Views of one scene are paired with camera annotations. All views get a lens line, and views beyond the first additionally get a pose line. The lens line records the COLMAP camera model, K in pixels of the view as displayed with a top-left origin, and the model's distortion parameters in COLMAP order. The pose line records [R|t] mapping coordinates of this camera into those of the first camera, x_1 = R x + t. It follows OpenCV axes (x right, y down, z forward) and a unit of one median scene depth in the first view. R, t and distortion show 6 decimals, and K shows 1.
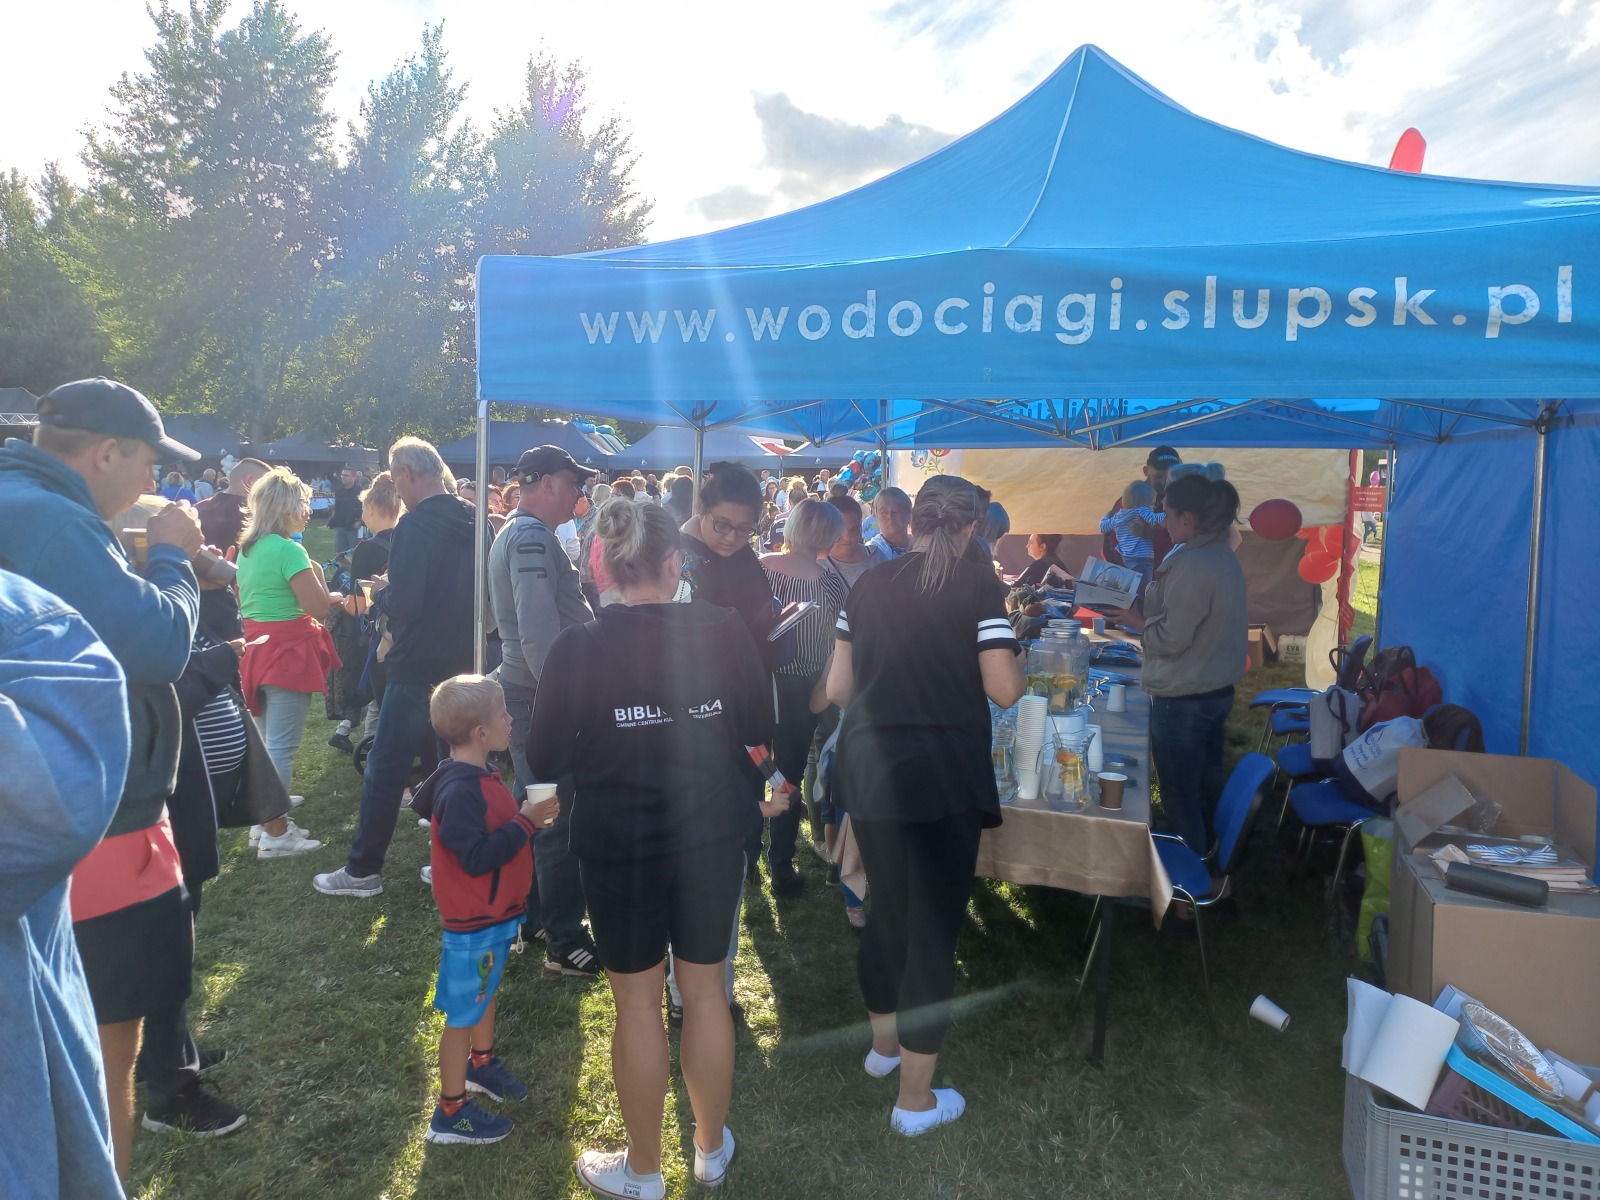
lens RADIAL K [[1154.2, 0, 800.0], [0, 1154.2, 600.0], [0, 0, 1]] dist [0.078504, -0.083990]
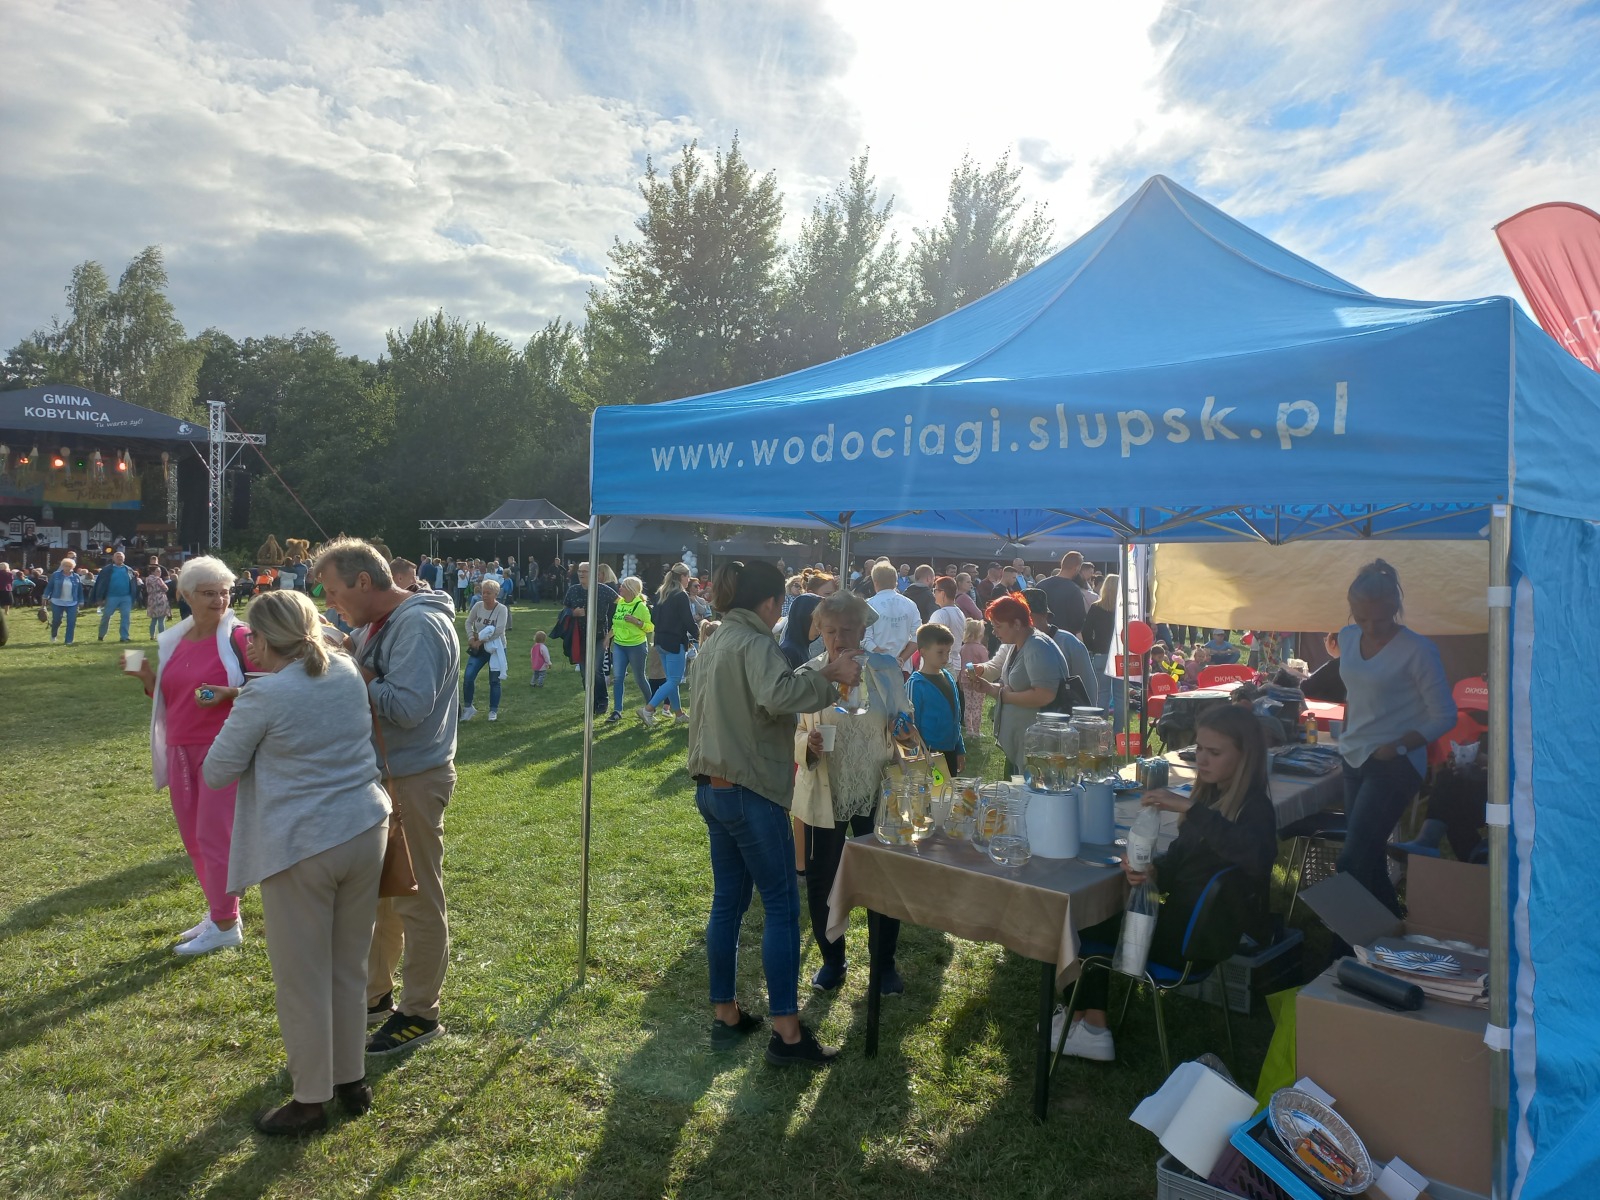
lens RADIAL K [[1156.0, 0, 819.8], [0, 1156.0, 601.1], [0, 0, 1]] dist [0.242650, -0.369471]
pose [[0.928307, 0.012816, -0.371593, 0.540234], [-0.041917, 0.996642, -0.070343, 0.009471], [0.369443, 0.080876, 0.925727, -0.143990]]
